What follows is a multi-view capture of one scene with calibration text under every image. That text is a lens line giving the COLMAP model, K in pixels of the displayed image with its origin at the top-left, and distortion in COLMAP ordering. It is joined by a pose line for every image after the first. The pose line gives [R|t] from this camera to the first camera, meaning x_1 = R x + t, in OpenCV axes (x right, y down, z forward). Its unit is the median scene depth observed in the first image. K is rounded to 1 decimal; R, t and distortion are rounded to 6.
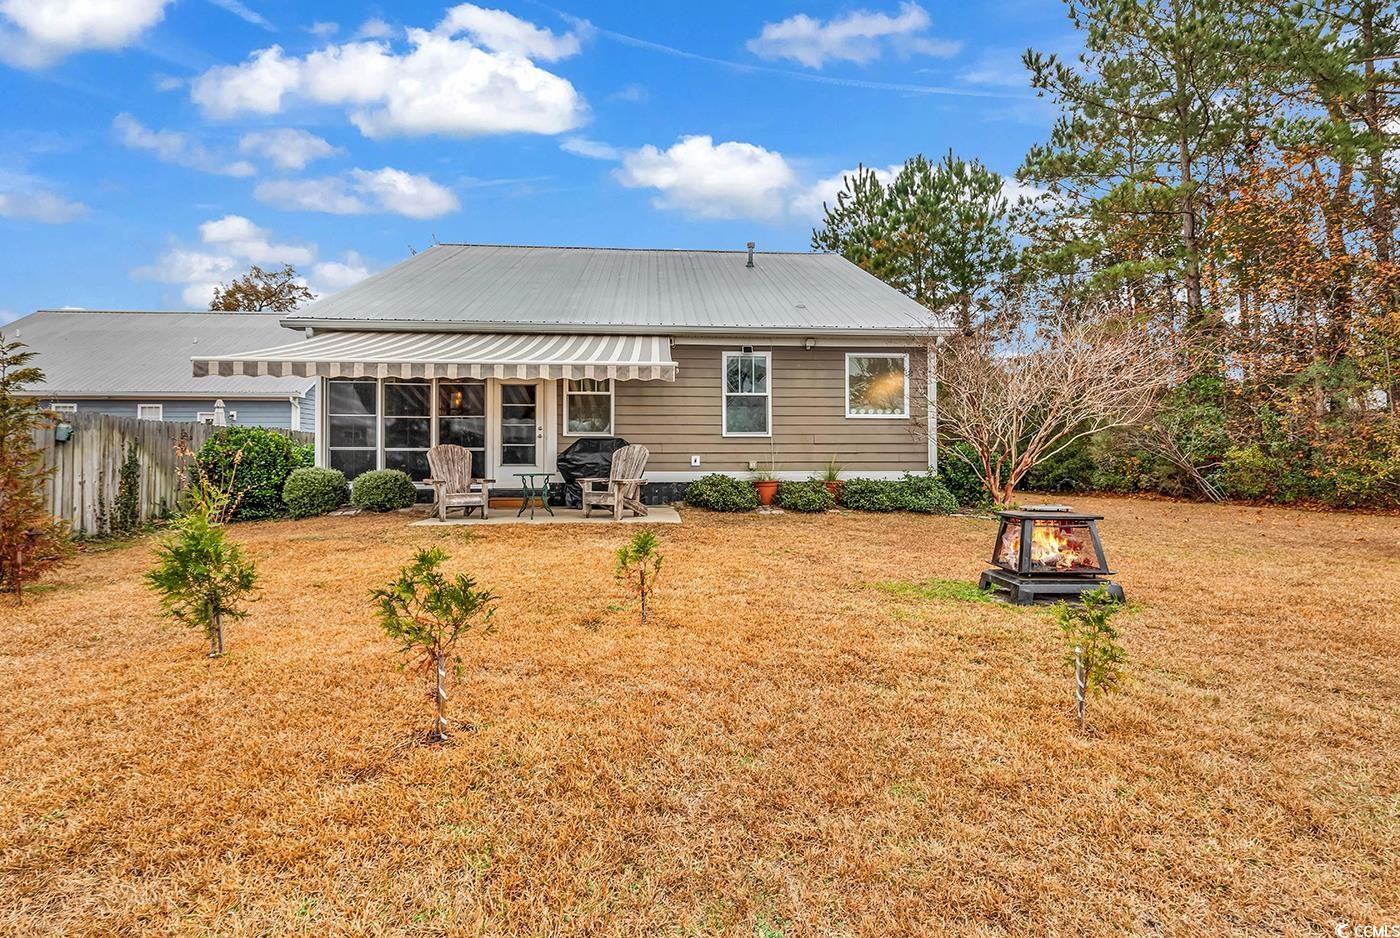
lens RADIAL K [[623.3, 0, 708.1], [0, 623.3, 472.4], [0, 0, 1]] dist [0.003370, 0.000174]
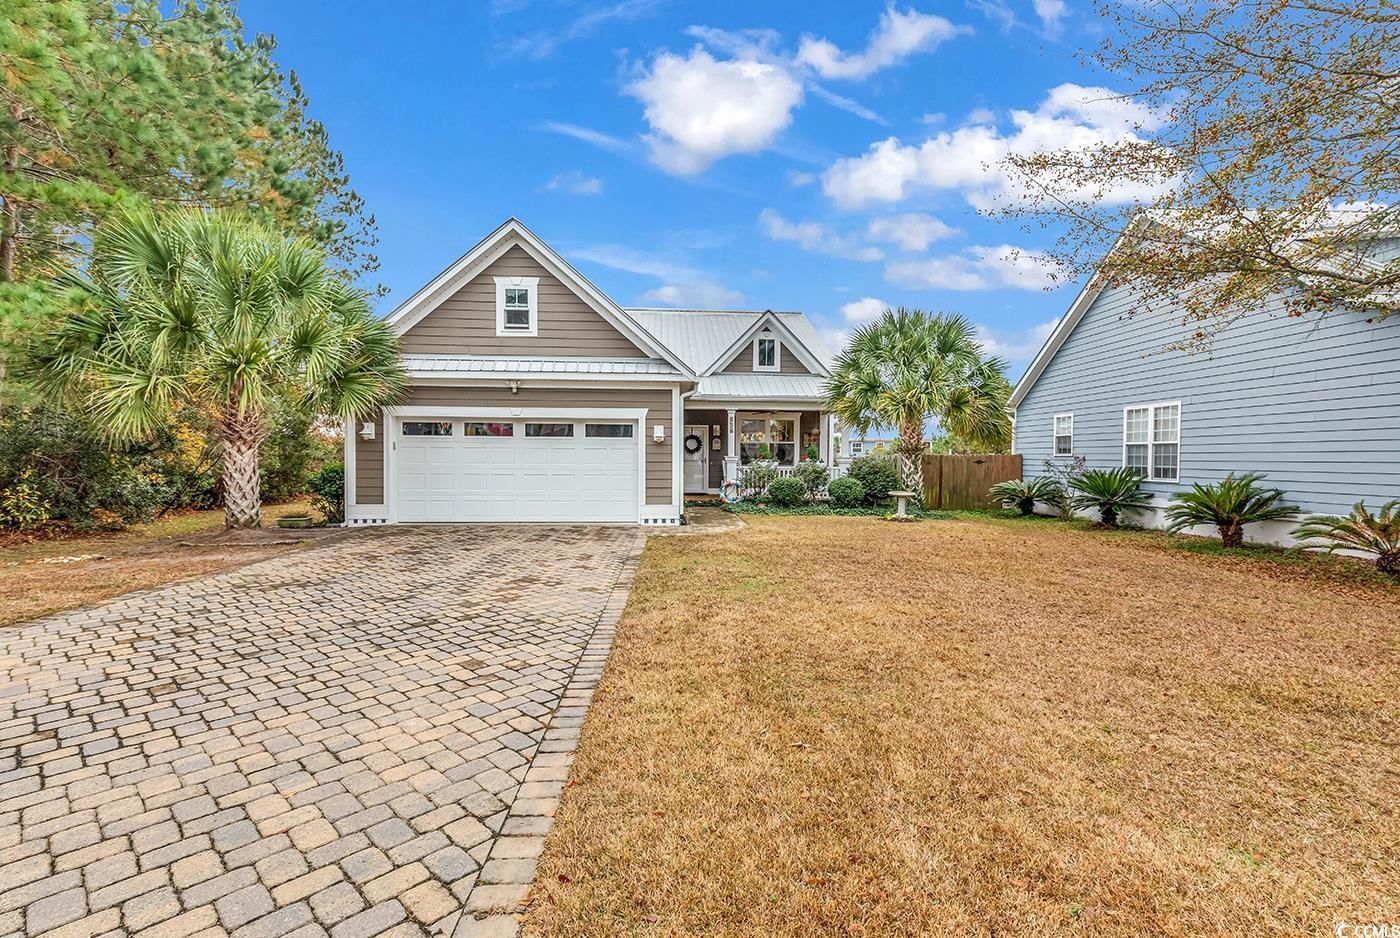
lens RADIAL K [[623.3, 0, 708.1], [0, 623.3, 472.4], [0, 0, 1]] dist [0.003370, 0.000174]
pose [[0.992948, -0.006886, -0.118348, -0.887464], [0.001242, 0.998861, -0.047694, -0.061664], [0.118542, 0.047211, 0.991826, -0.068001]]
